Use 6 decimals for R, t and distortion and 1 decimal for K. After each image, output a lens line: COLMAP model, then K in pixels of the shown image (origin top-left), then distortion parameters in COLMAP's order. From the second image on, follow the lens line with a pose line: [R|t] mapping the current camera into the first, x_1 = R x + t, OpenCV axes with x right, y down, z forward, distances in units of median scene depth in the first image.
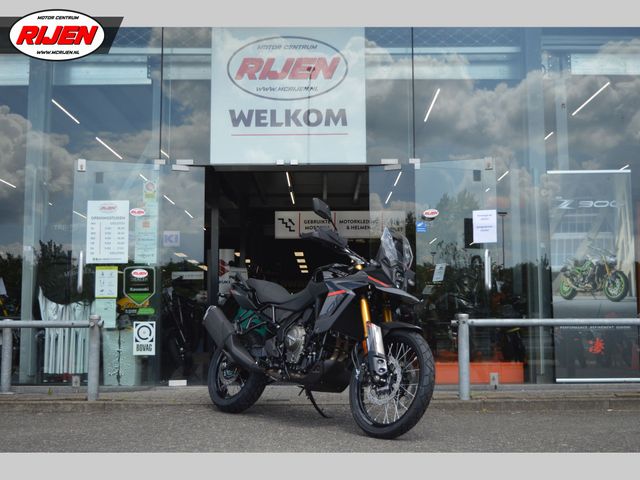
lens RADIAL K [[881.3, 0, 320.0], [0, 881.3, 240.0], [0, 0, 1]] dist [-0.011542, 0.005592]
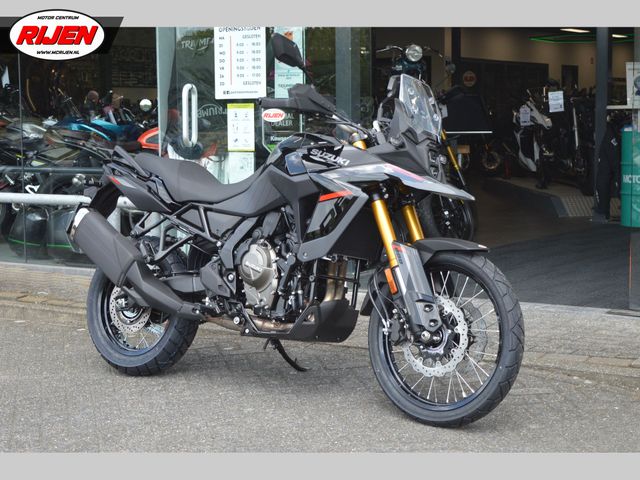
lens RADIAL K [[1288.1, 0, 320.0], [0, 1288.1, 240.0], [0, 0, 1]] dist [-0.034476, -0.059588]
pose [[0.831199, 0.052209, -0.553518, 0.345456], [0.064082, 0.979949, 0.188661, -0.047644], [0.552270, -0.192286, 0.811187, 0.232361]]
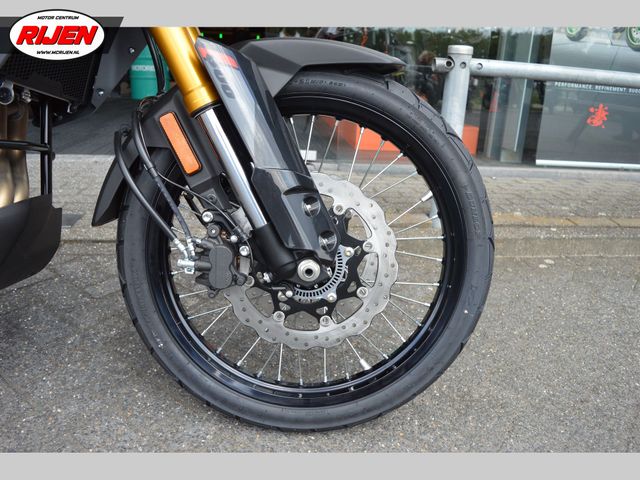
lens RADIAL K [[503.9, 0, 320.0], [0, 503.9, 240.0], [0, 0, 1]] dist [-0.083478, -0.001288]
pose [[0.990269, 0.007621, 0.138957, 0.048530], [-0.065773, 0.905572, 0.419063, 0.063643], [-0.122642, -0.424124, 0.897261, 0.645543]]
